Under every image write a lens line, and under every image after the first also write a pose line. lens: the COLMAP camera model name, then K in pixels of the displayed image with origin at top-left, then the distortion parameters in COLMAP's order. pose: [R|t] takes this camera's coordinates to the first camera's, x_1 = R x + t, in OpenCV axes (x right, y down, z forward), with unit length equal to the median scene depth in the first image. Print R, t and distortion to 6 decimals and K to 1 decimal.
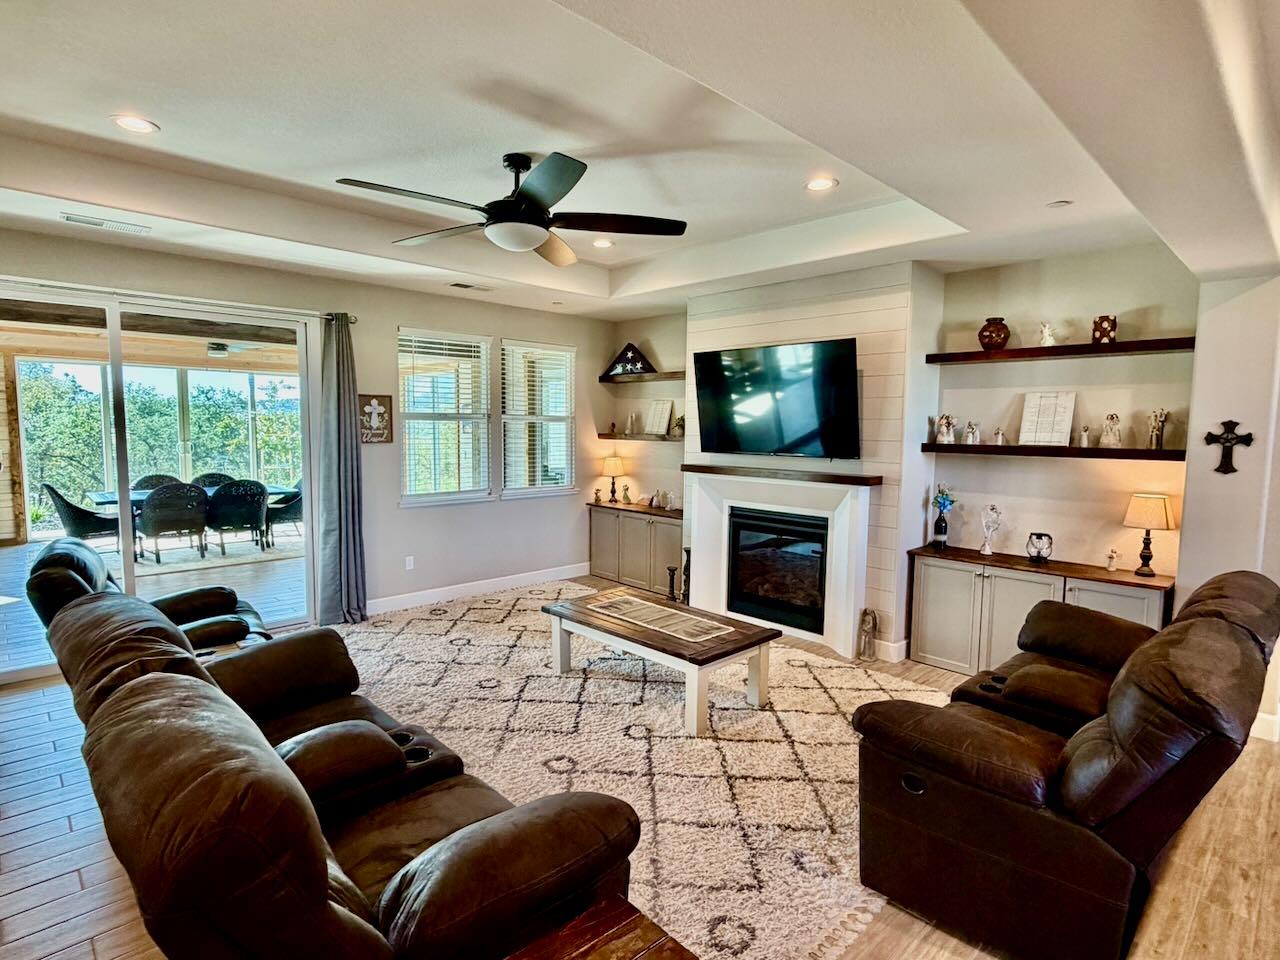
lens RADIAL K [[669.5, 0, 638.4], [0, 669.5, 483.7], [0, 0, 1]] dist [-0.029562, -0.000164]
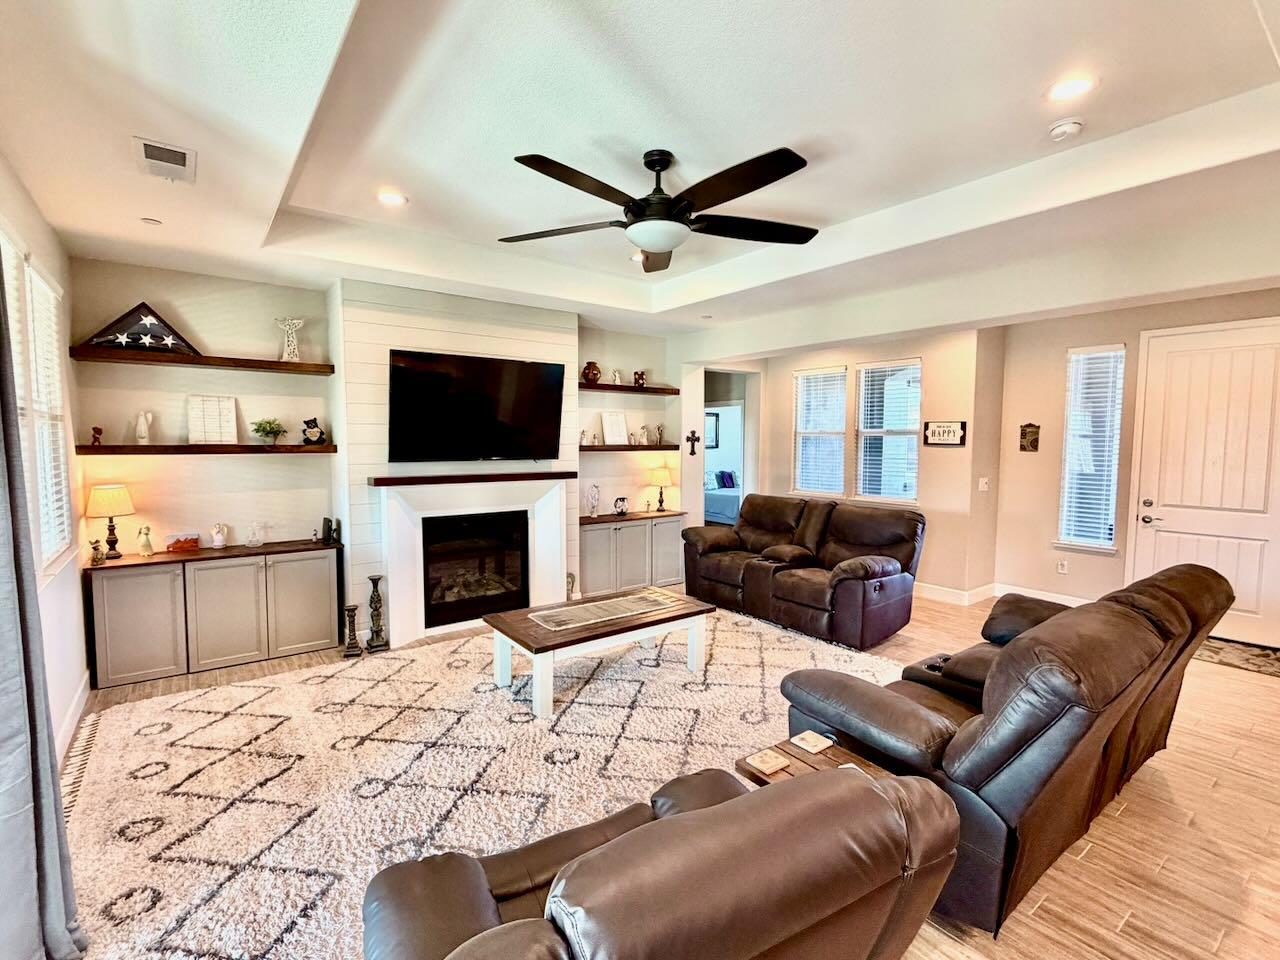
lens RADIAL K [[603.9, 0, 640.2], [0, 603.9, 478.0], [0, 0, 1]] dist [-0.001907, -0.000333]
pose [[0.114557, -0.081159, 0.990096, -0.863444], [0.075293, 0.994500, 0.072809, -0.079030], [-0.990559, 0.066206, 0.120038, 0.752797]]
